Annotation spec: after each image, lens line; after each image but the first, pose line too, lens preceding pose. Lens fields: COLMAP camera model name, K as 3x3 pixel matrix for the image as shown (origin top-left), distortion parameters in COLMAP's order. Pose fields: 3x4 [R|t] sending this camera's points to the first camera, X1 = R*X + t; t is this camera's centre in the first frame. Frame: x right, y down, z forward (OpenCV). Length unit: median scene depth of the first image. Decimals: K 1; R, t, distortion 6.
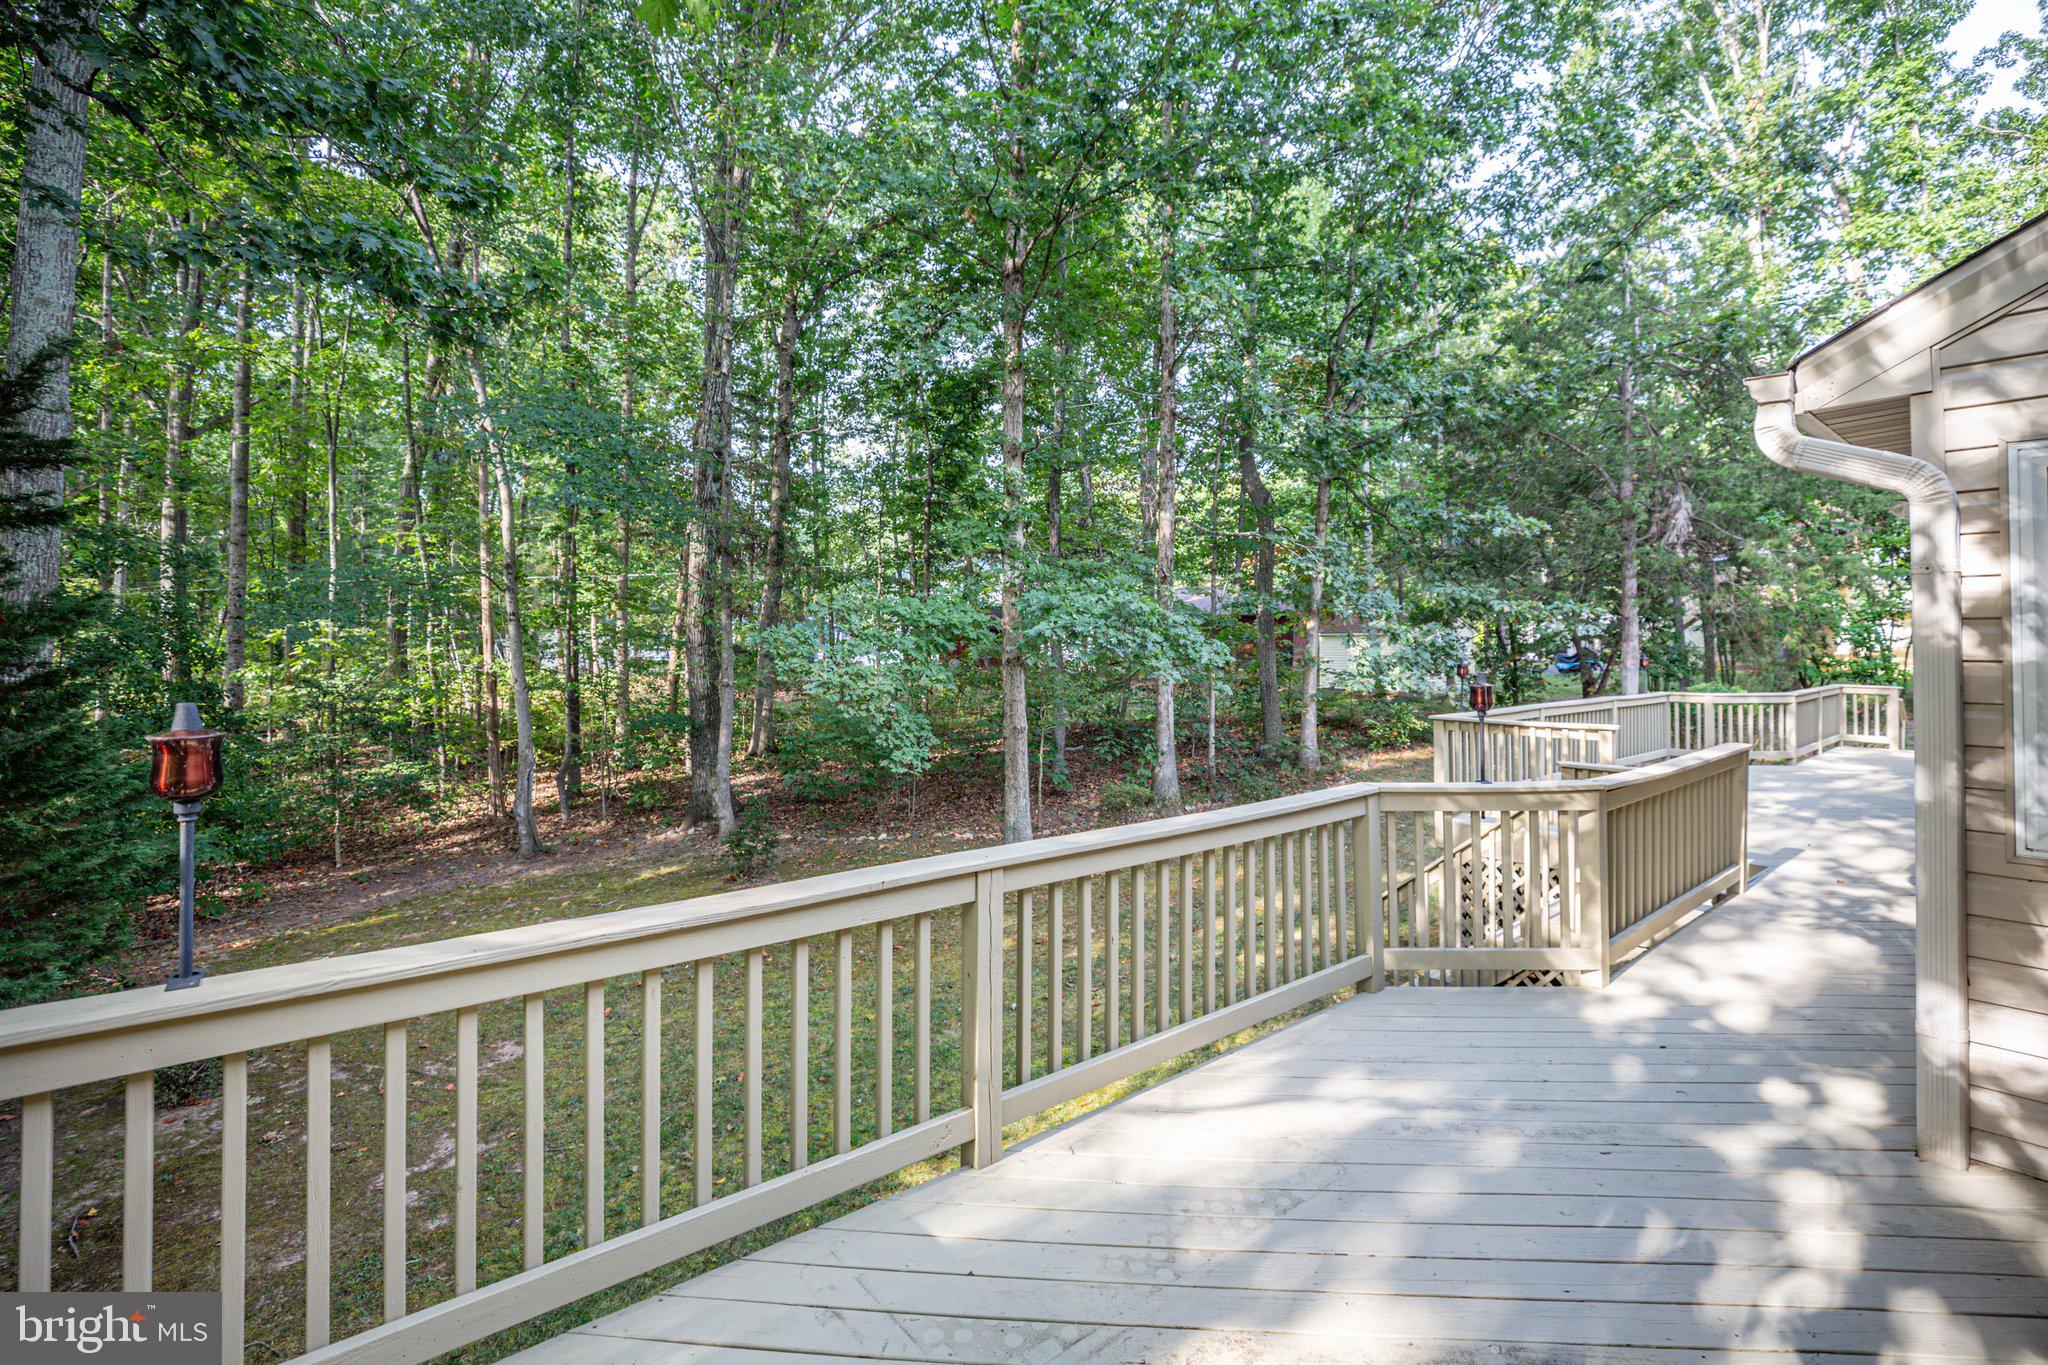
lens RADIAL K [[923.3, 0, 1020.0], [0, 923.3, 673.0], [0, 0, 1]] dist [0.005048, 0.000582]
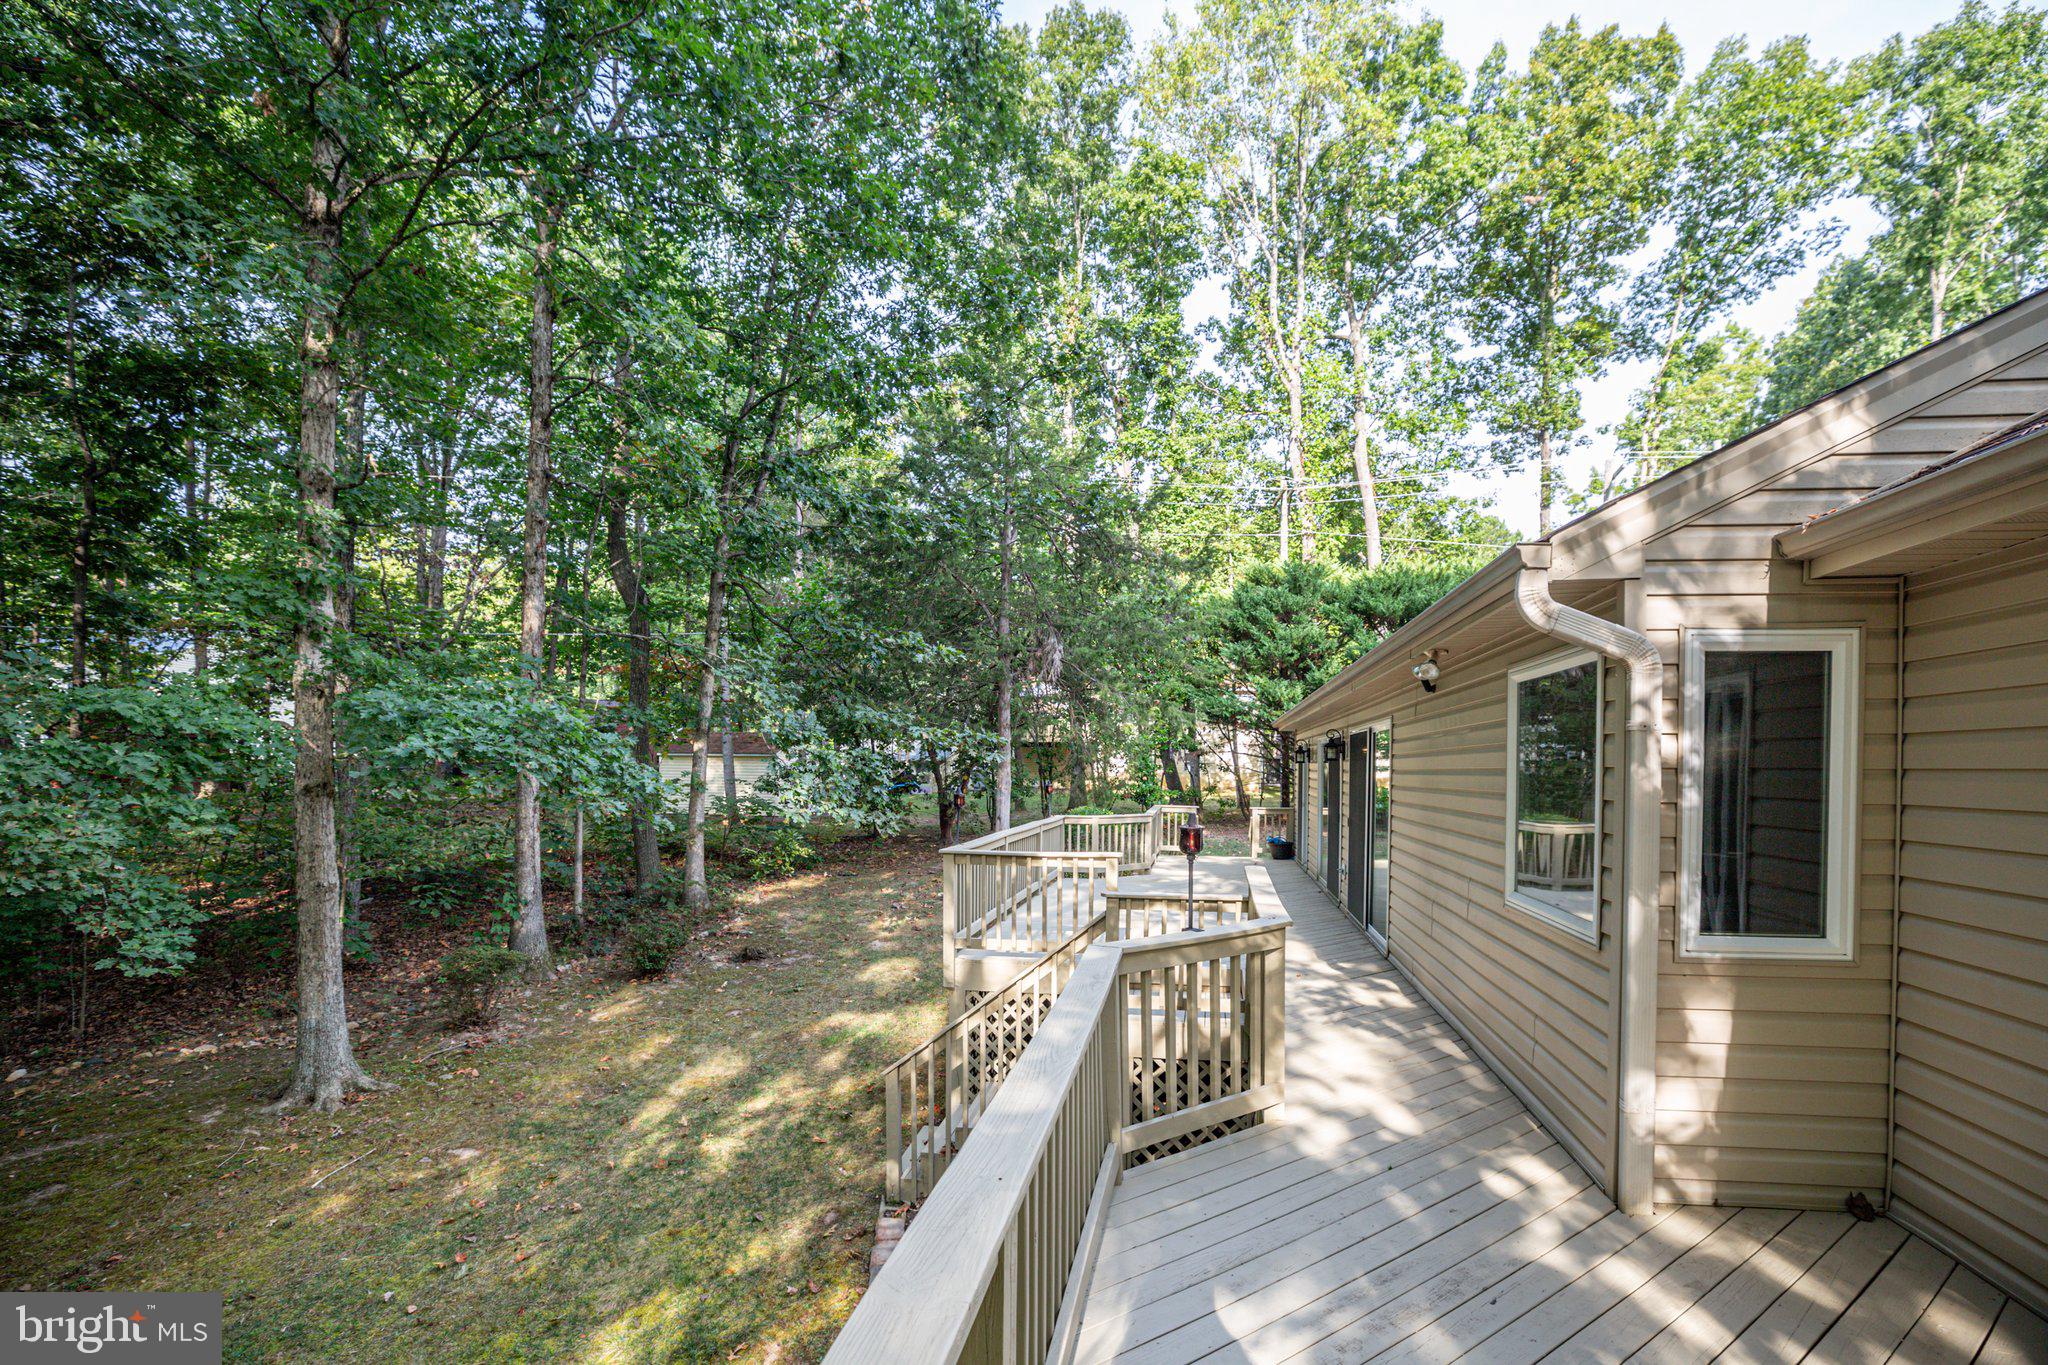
lens RADIAL K [[988.8, 0, 1030.8], [0, 988.8, 816.6], [0, 0, 1]] dist [-0.049283, 0.029959]
pose [[0.756578, -0.024784, 0.653433, -0.097491], [0.009964, 0.999602, 0.026377, -0.008703], [-0.653827, -0.013446, 0.756524, 0.123494]]
